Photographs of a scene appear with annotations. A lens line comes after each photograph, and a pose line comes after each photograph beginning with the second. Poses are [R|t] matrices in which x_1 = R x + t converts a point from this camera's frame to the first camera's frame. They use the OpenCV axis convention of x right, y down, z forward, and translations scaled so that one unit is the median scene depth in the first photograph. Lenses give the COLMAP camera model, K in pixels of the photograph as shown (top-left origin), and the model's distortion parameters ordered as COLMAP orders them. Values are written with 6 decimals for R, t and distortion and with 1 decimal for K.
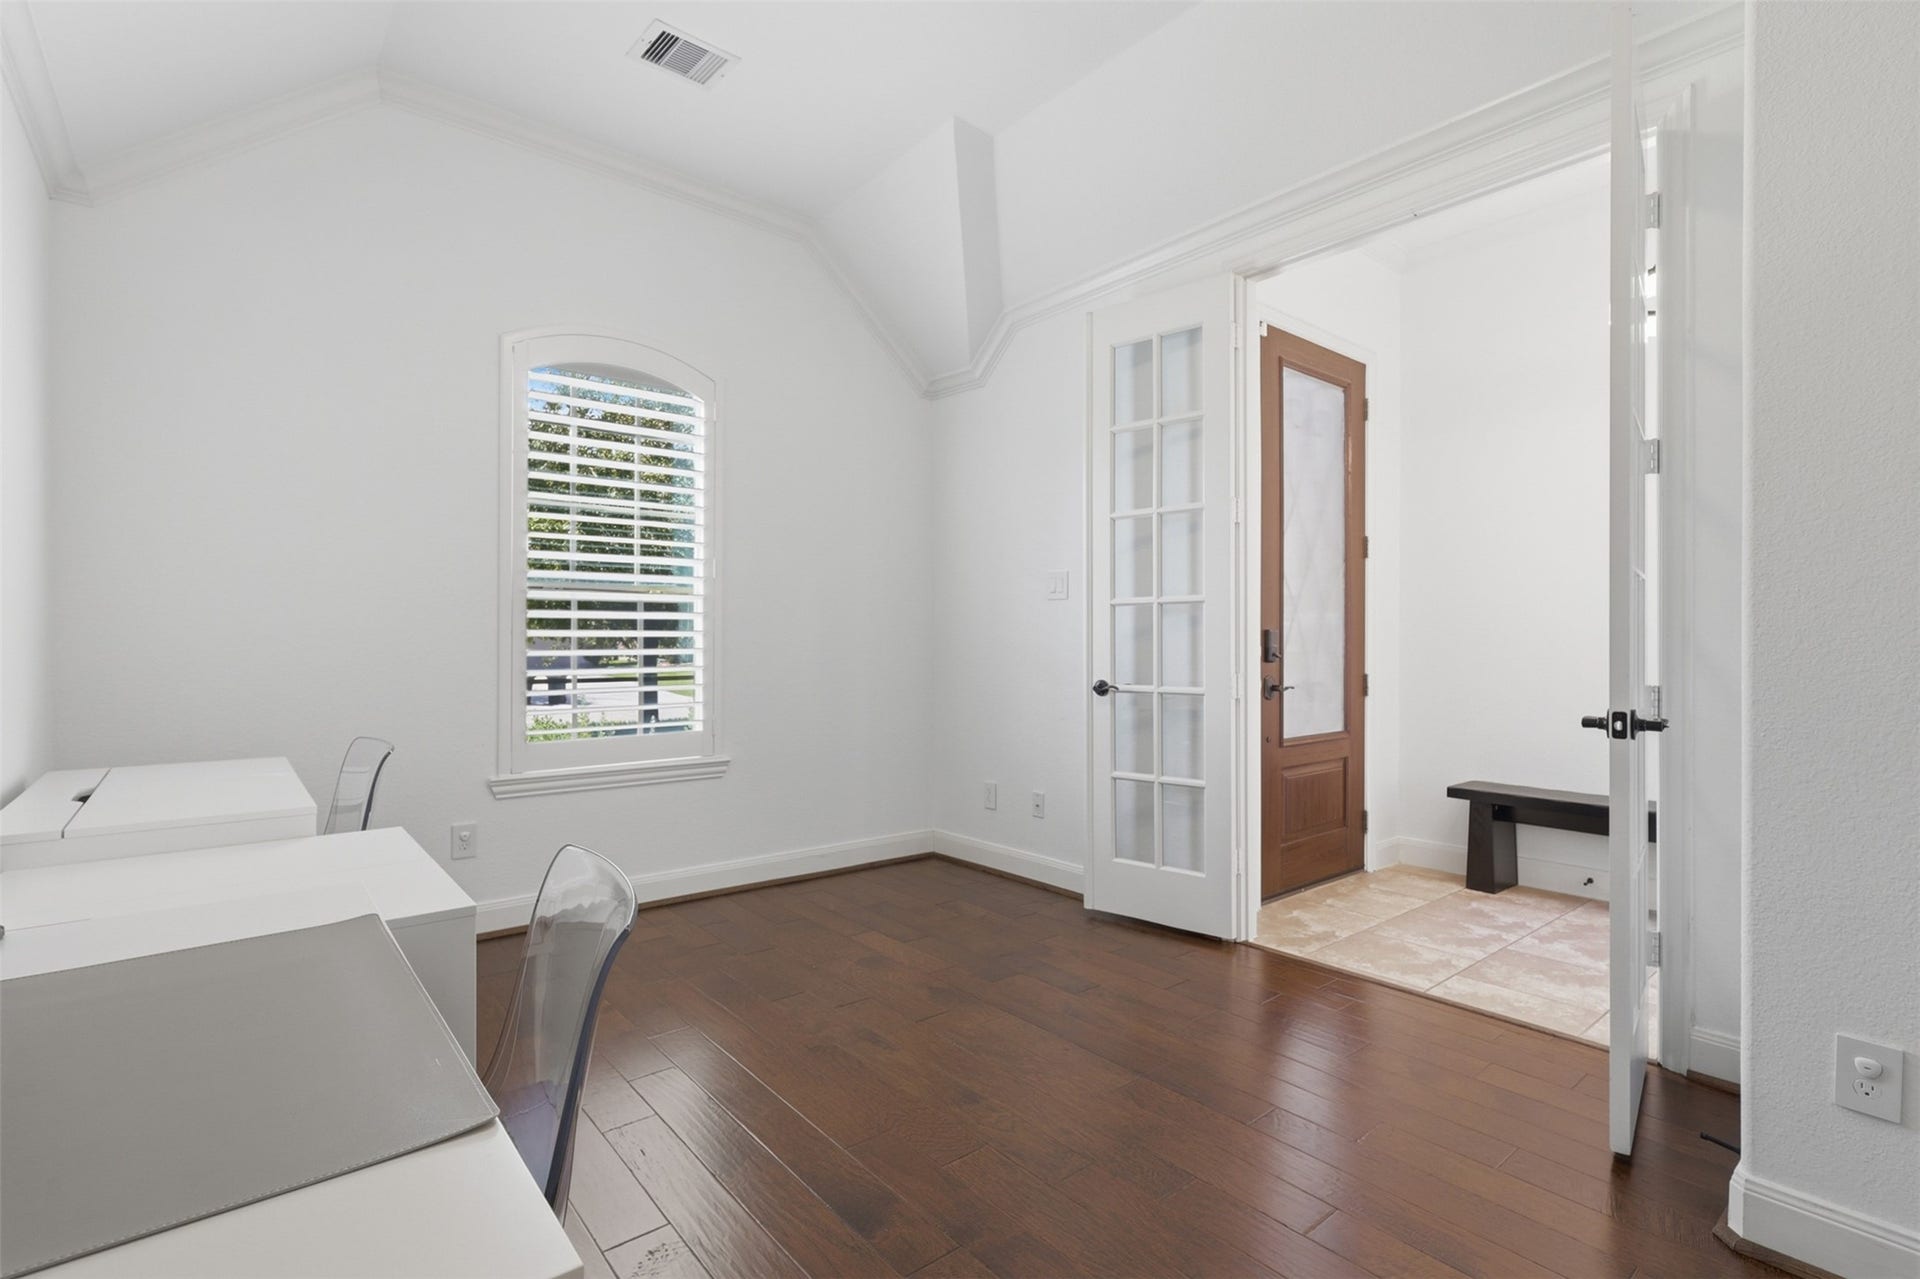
lens RADIAL K [[893.8, 0, 959.4], [0, 893.8, 642.4], [0, 0, 1]] dist [0.001428, 0.000775]
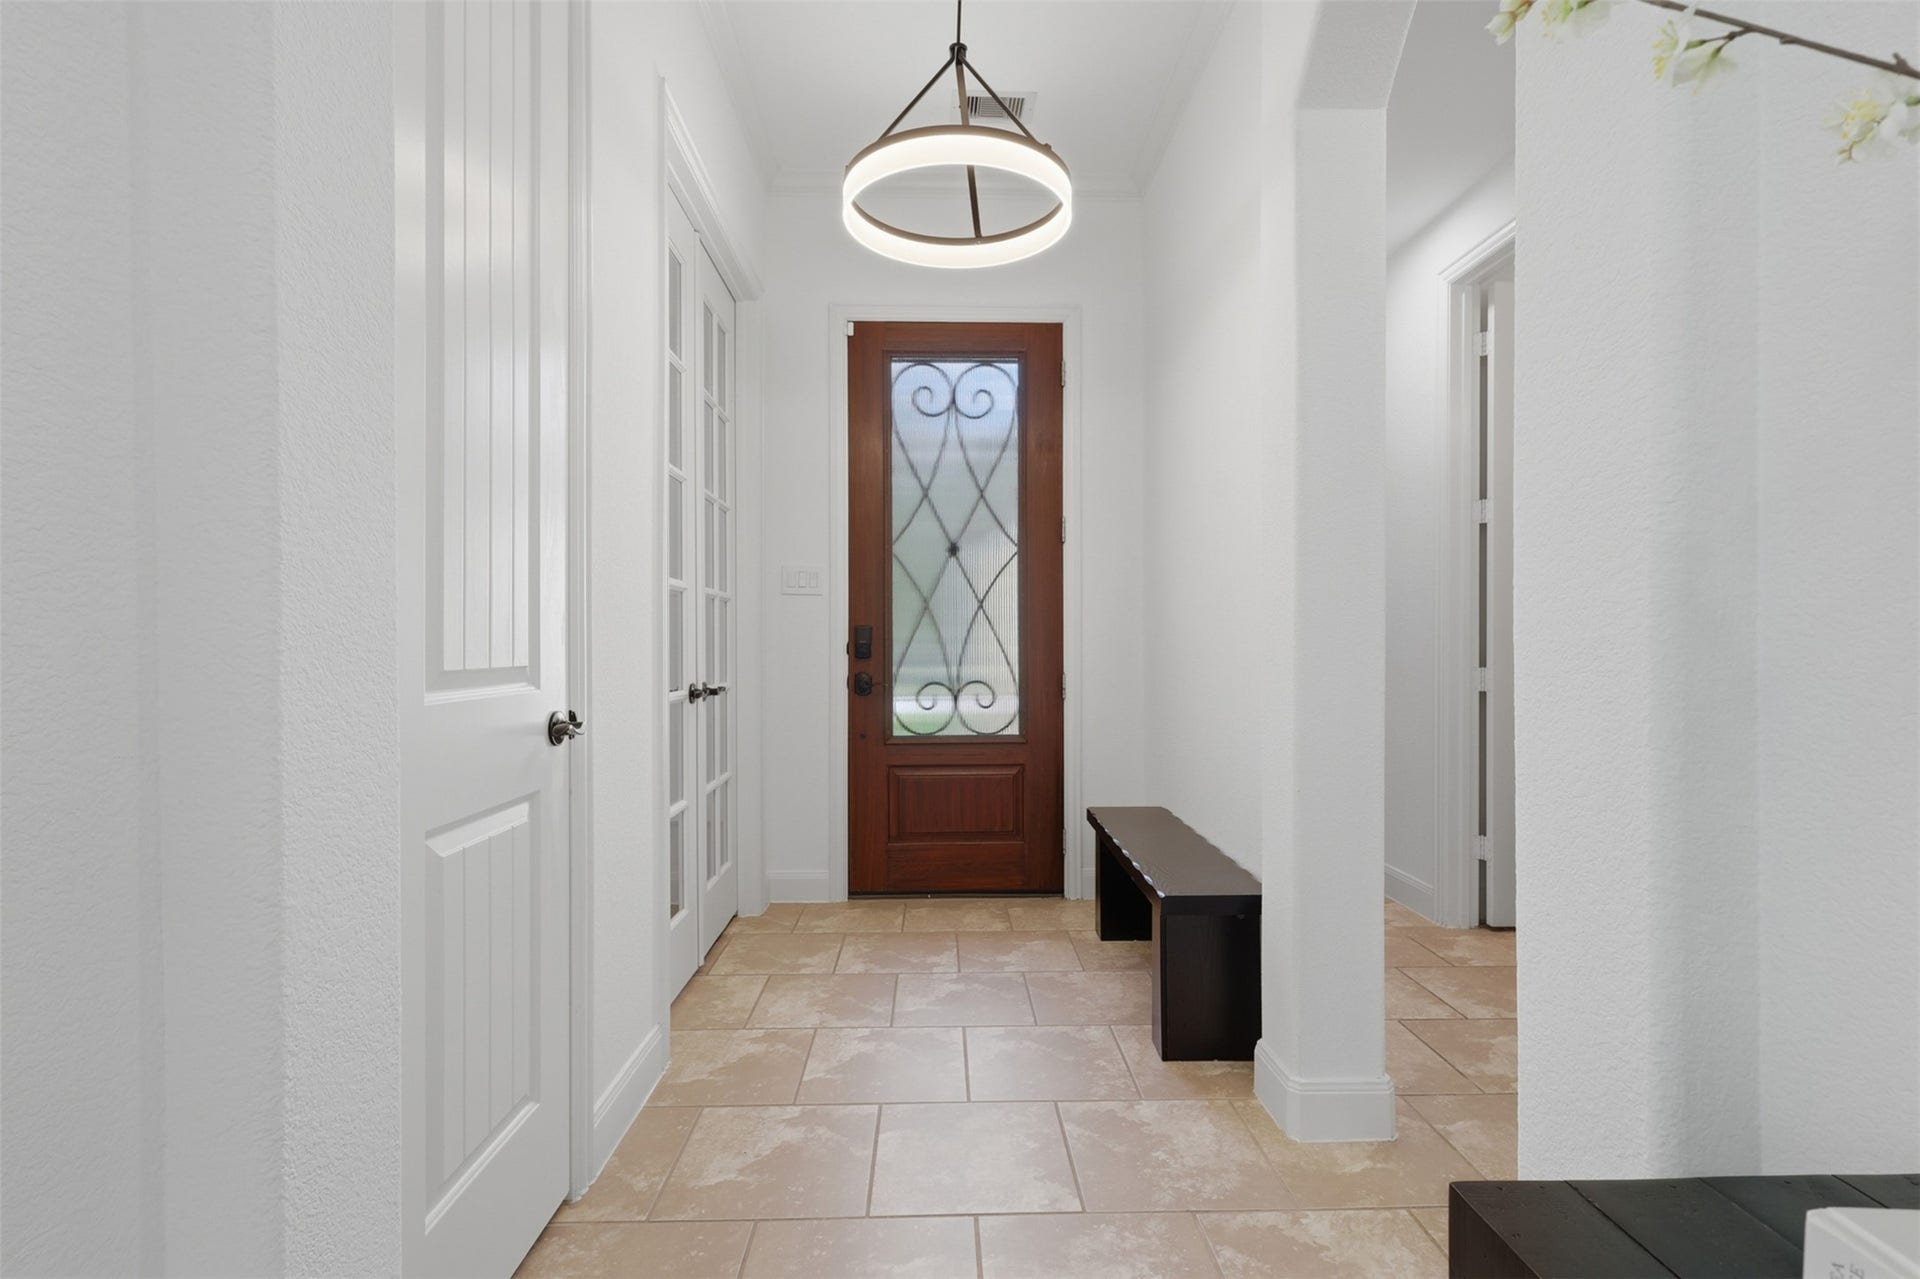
lens RADIAL K [[893.8, 0, 959.4], [0, 893.8, 642.4], [0, 0, 1]] dist [0.001428, 0.000775]
pose [[0.790391, -0.001289, -0.612601, 1.093219], [0.003774, 0.999989, 0.002765, 0.002011], [0.612591, -0.004497, 0.790387, 0.288269]]
